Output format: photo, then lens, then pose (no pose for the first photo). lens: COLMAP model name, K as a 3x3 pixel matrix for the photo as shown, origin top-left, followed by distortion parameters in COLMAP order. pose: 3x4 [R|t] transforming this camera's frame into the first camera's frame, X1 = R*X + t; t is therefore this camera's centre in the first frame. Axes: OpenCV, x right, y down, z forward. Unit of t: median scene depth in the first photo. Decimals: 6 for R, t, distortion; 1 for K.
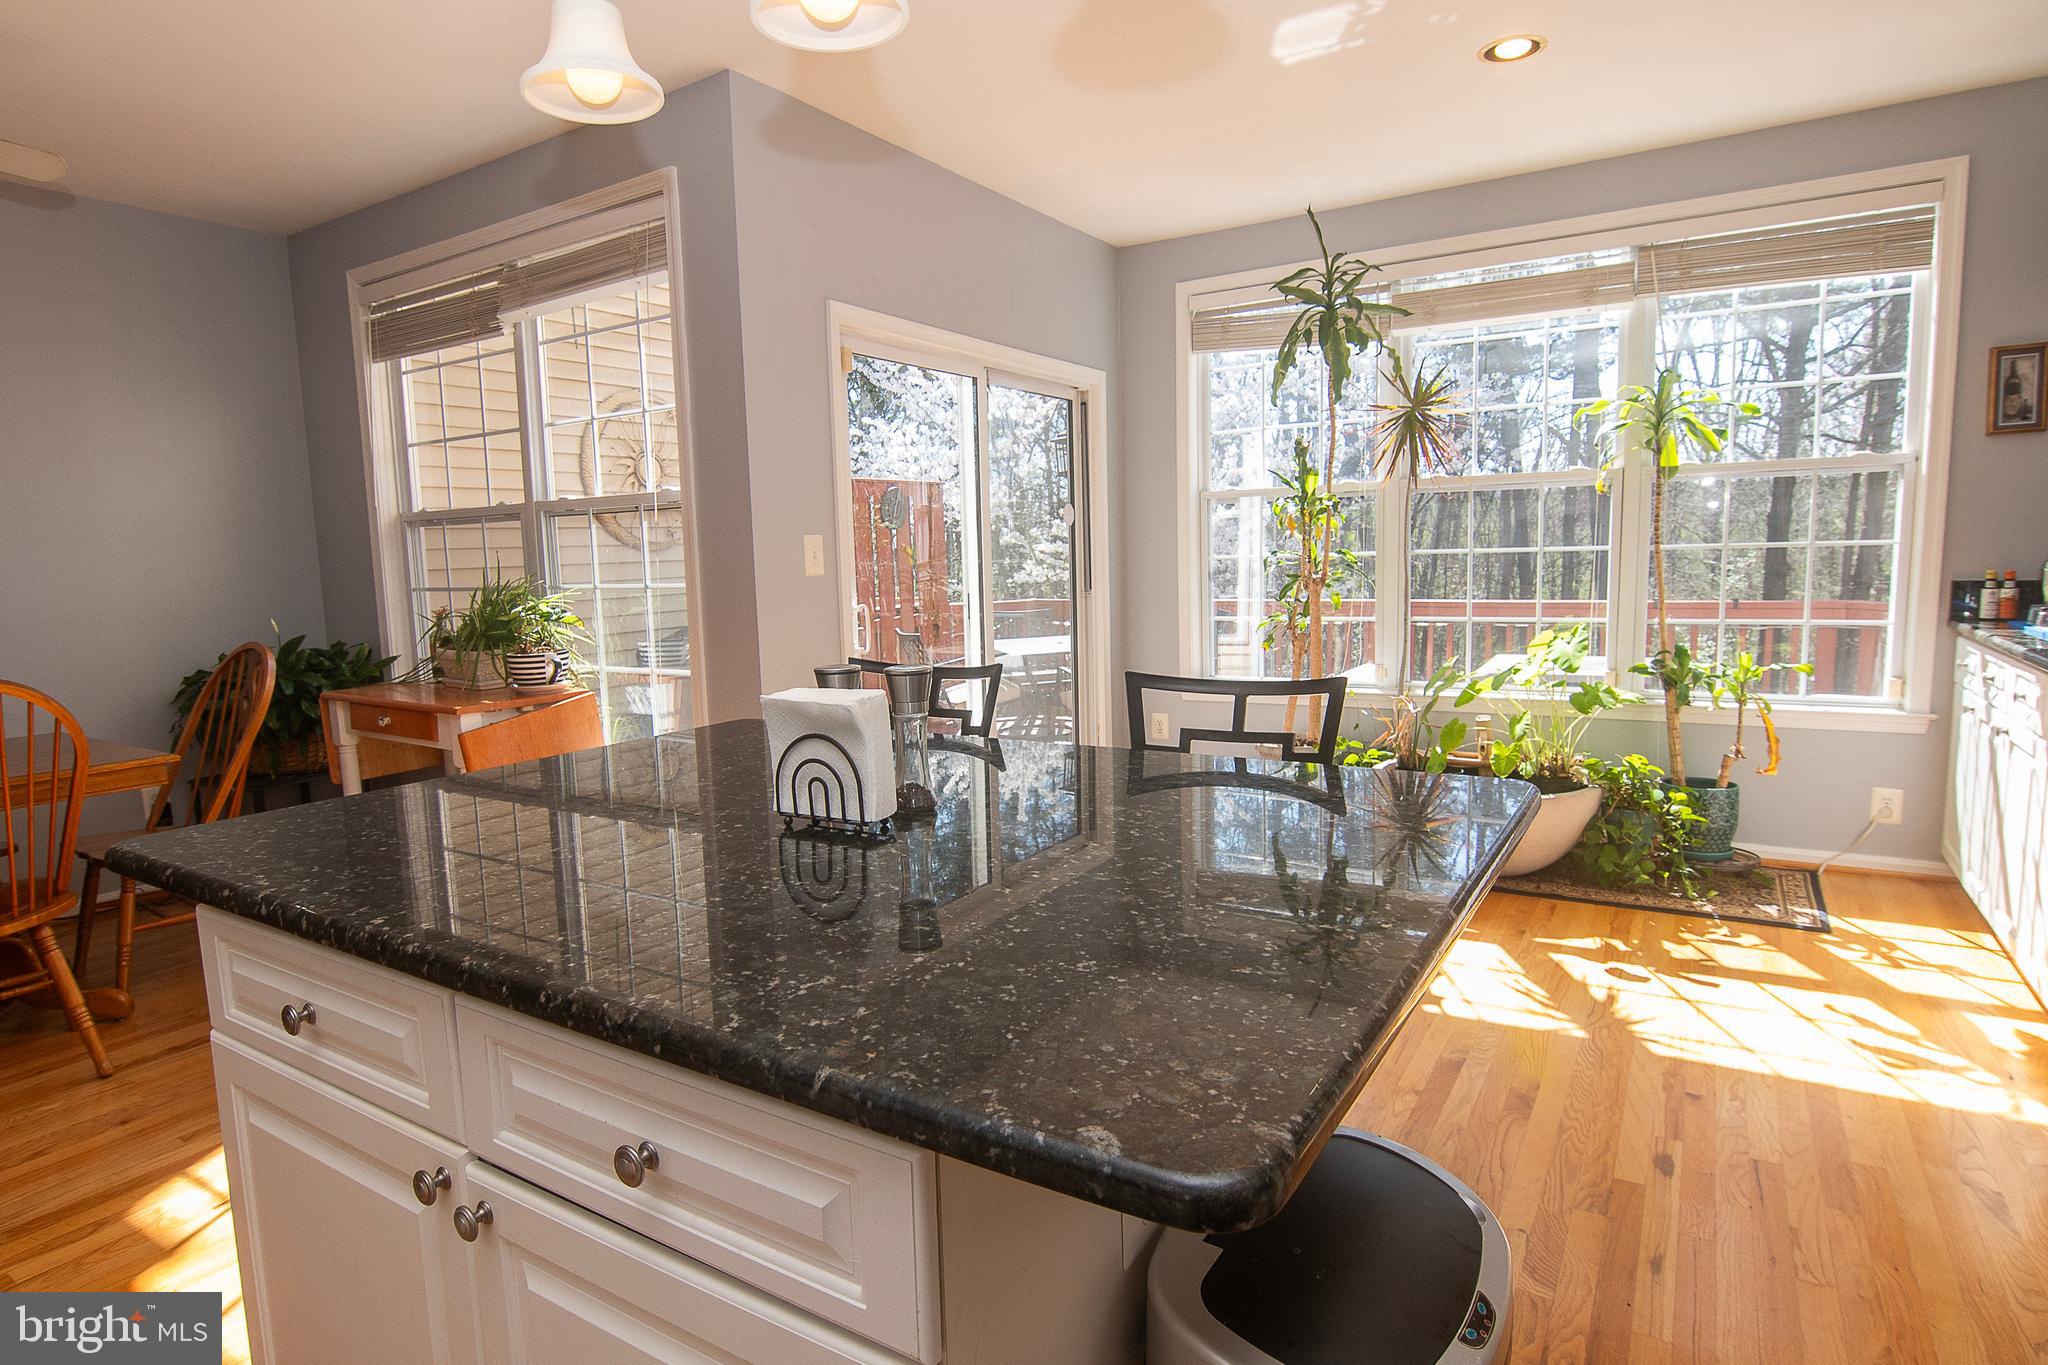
lens RADIAL K [[1107.4, 0, 1022.2], [0, 1107.4, 689.2], [0, 0, 1]] dist [-0.035872, 0.012688]
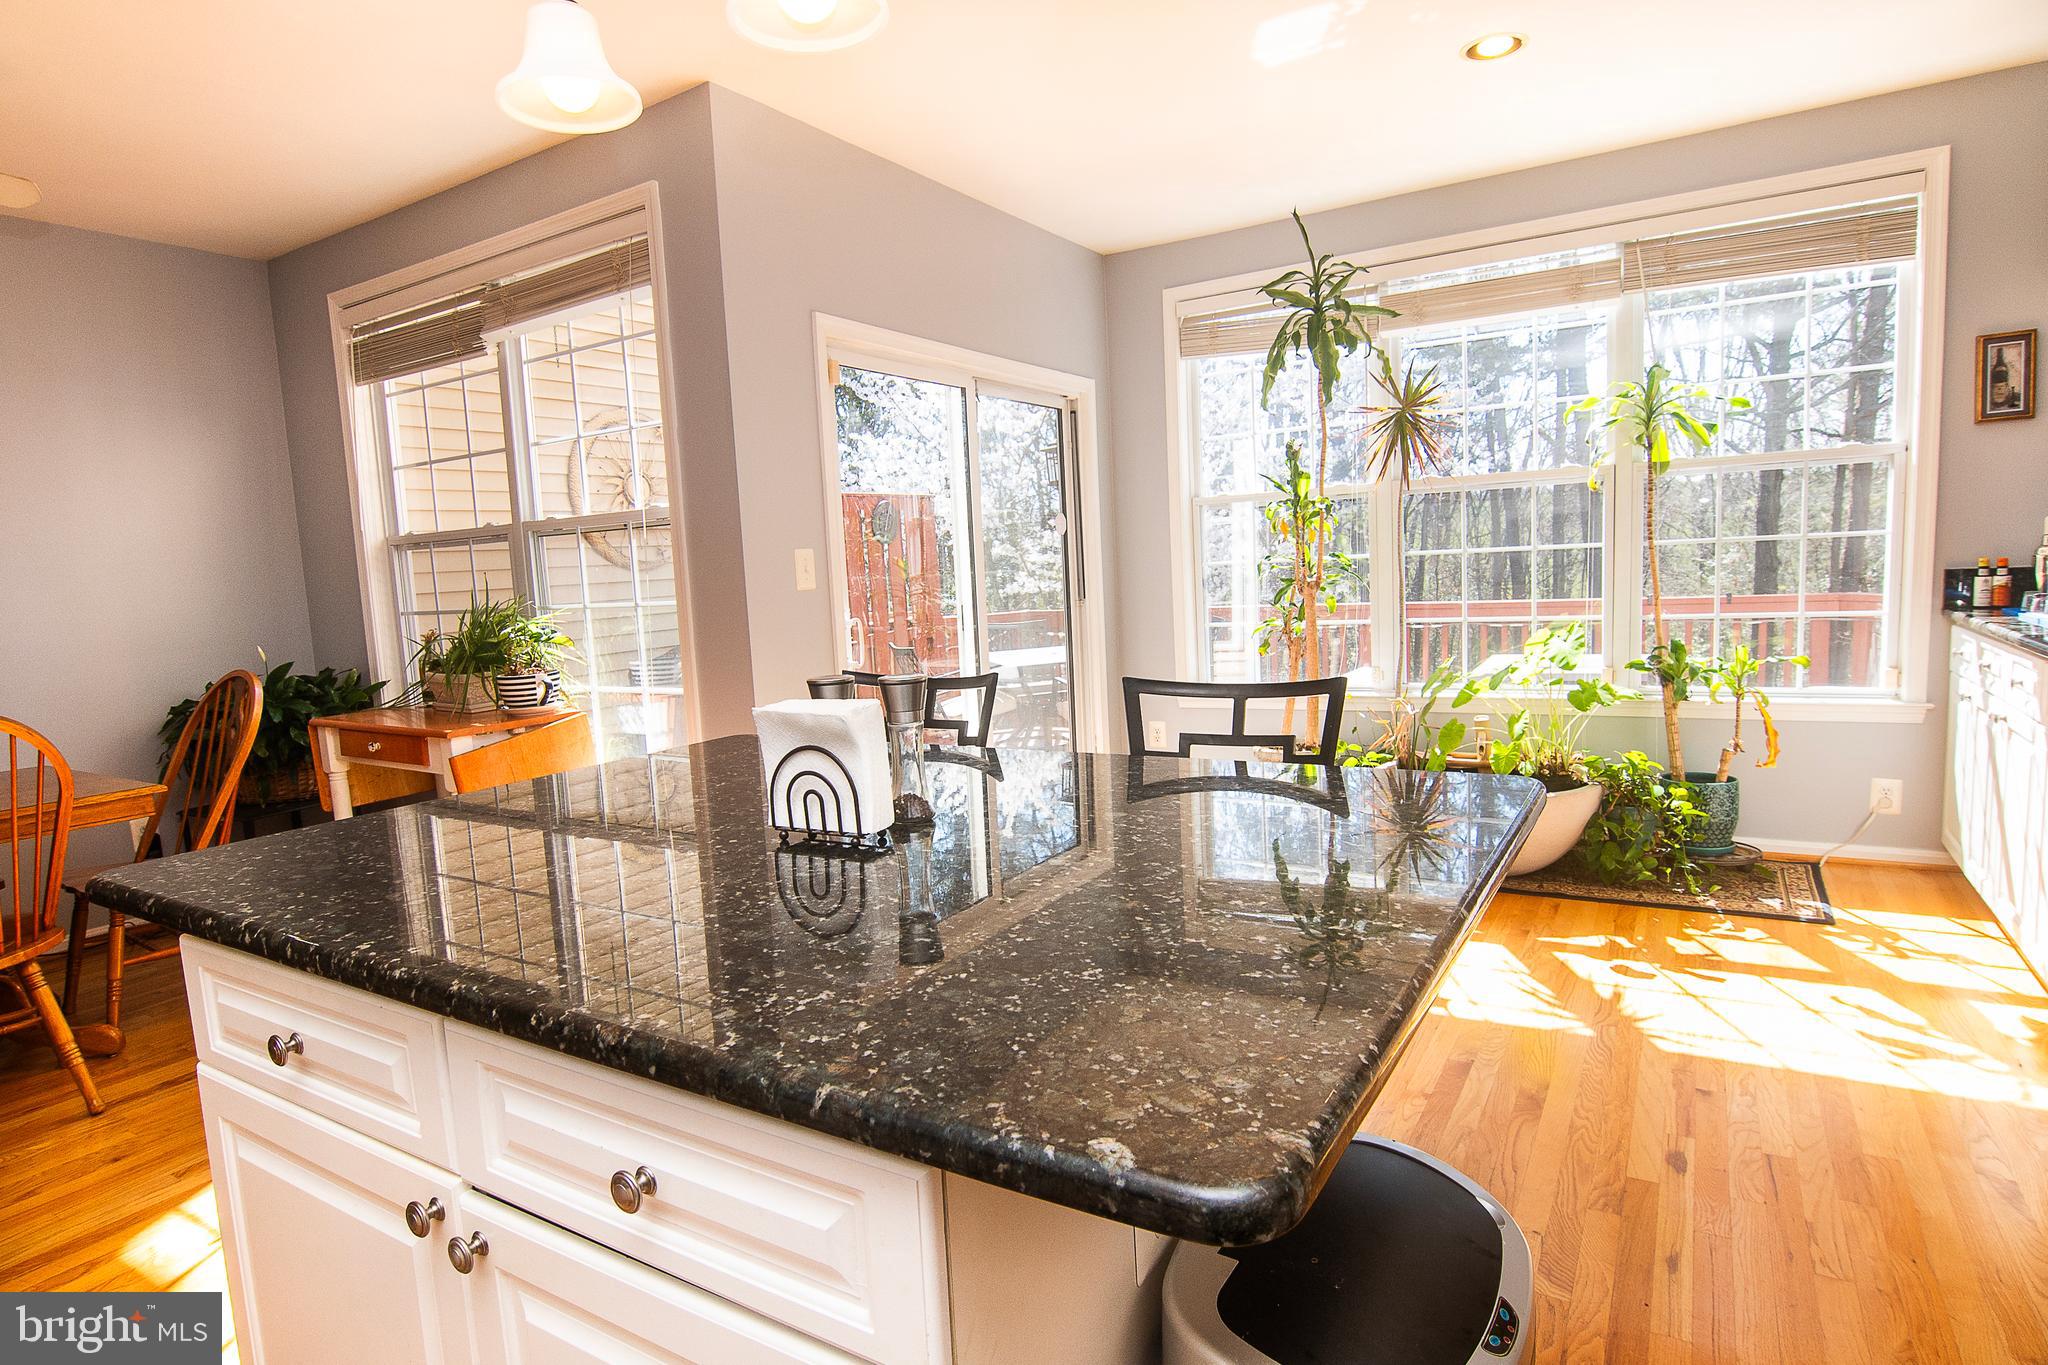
lens RADIAL K [[1109.5, 0, 1026.0], [0, 1109.5, 696.2], [0, 0, 1]] dist [-0.039346, 0.014823]
pose [[0.999700, -0.023302, 0.007548, -0.000492], [0.023341, 0.999714, -0.005138, 0.002211], [-0.007426, 0.005312, 0.999958, 0.005556]]
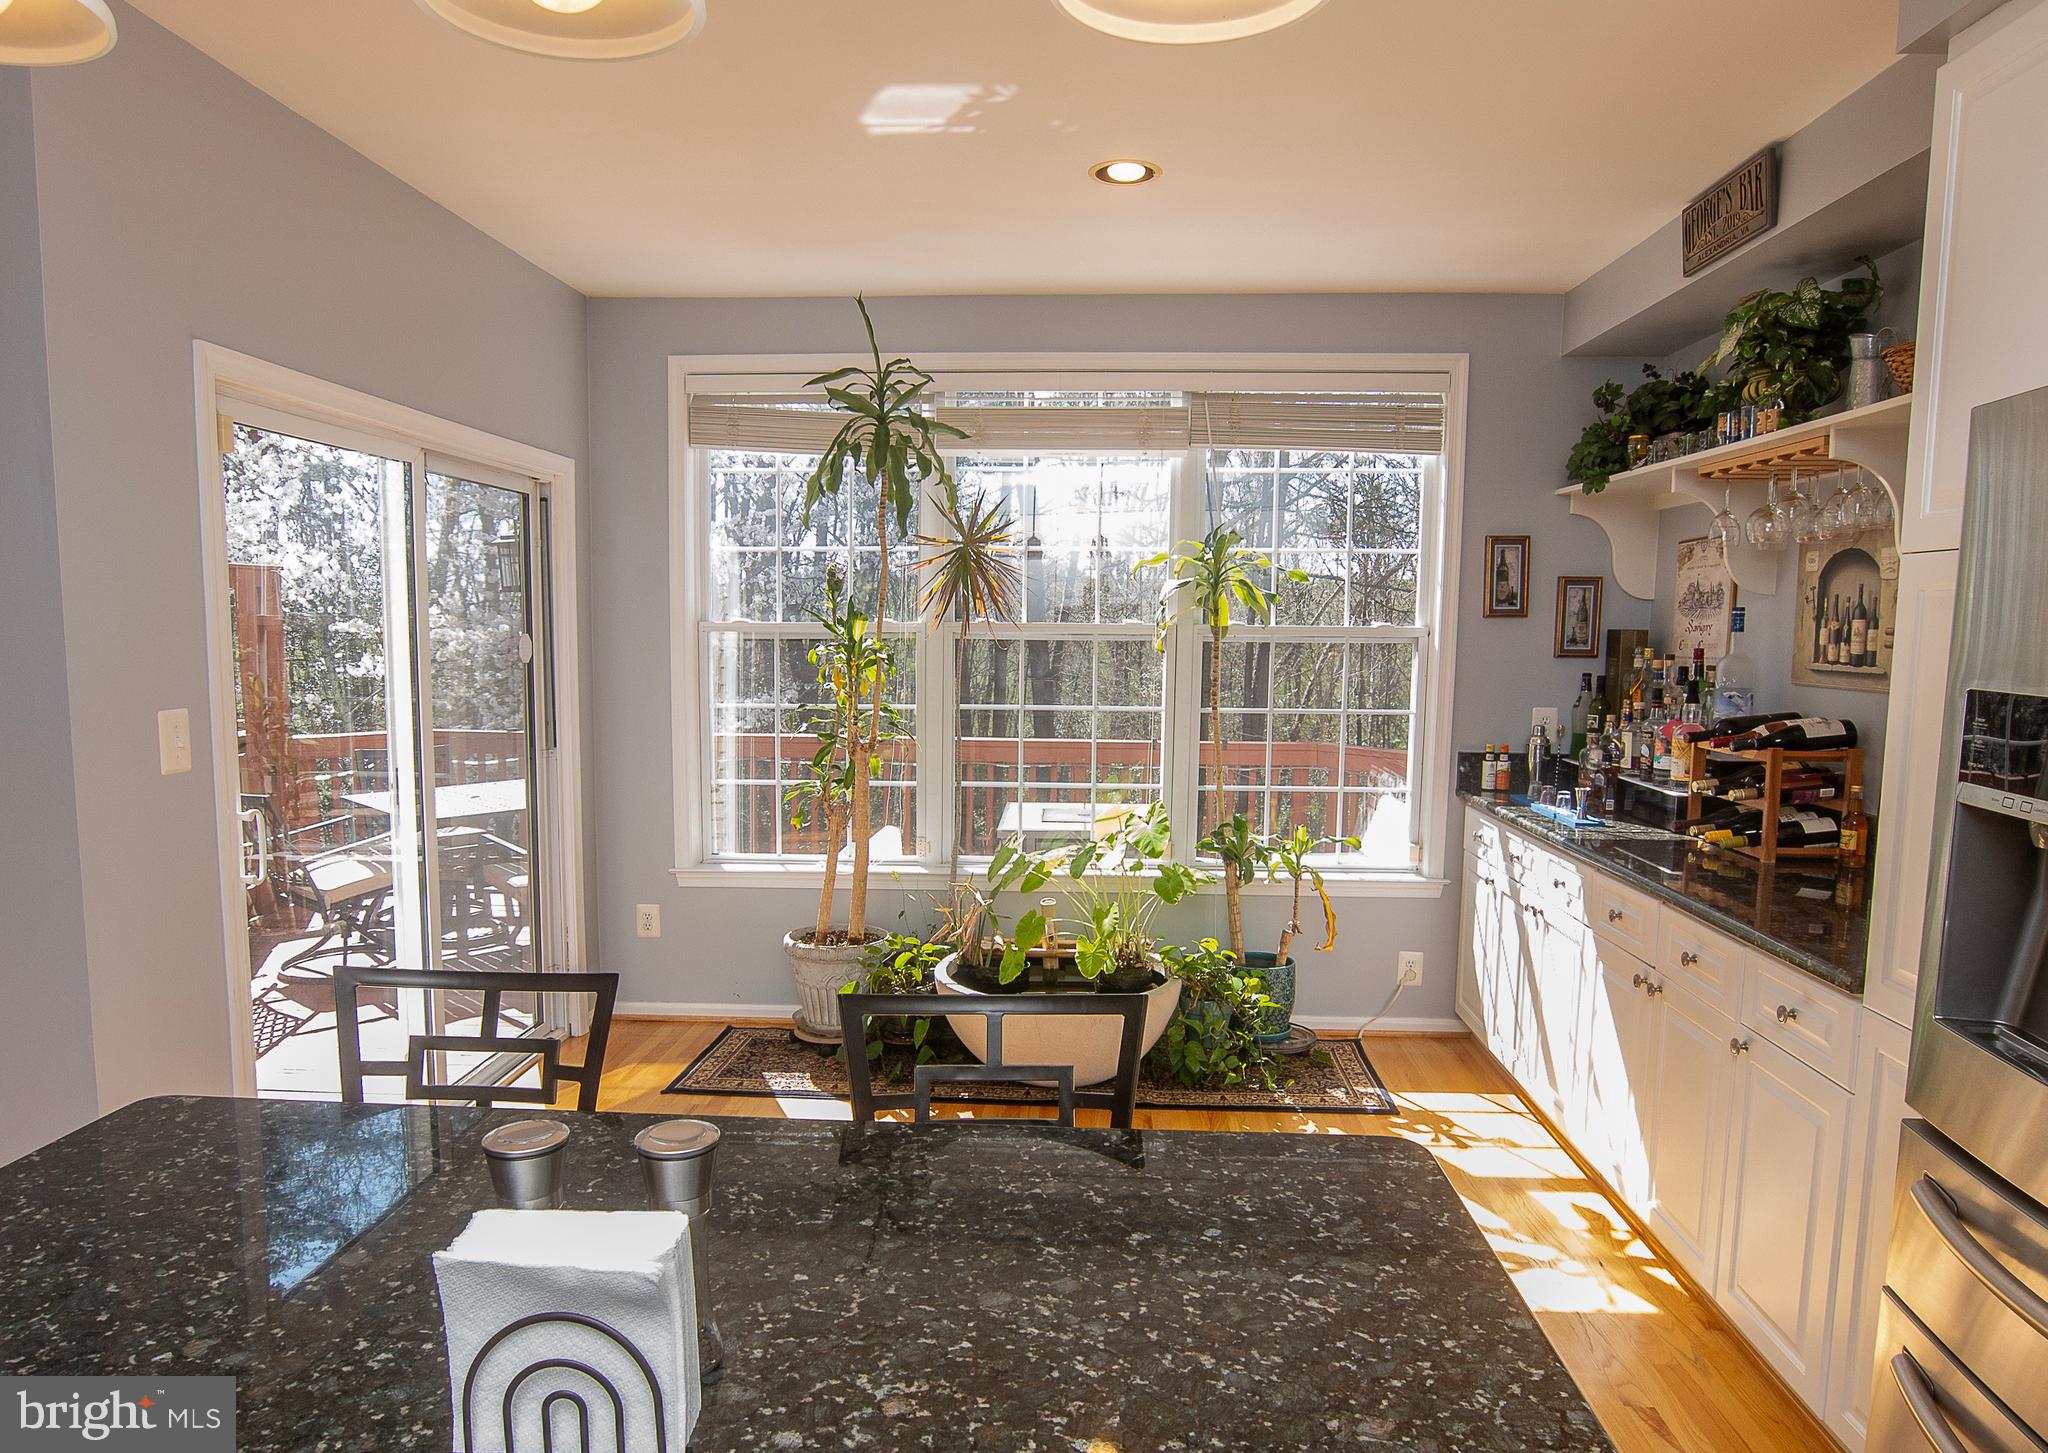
lens RADIAL K [[1284.6, 0, 1028.5], [0, 1284.6, 757.2], [0, 0, 1]] dist [-0.024830, -0.000452]
pose [[0.872120, -0.012627, 0.489130, -0.112534], [0.022731, 0.999633, -0.014725, -0.086416], [-0.488765, 0.023961, 0.872087, 0.124084]]
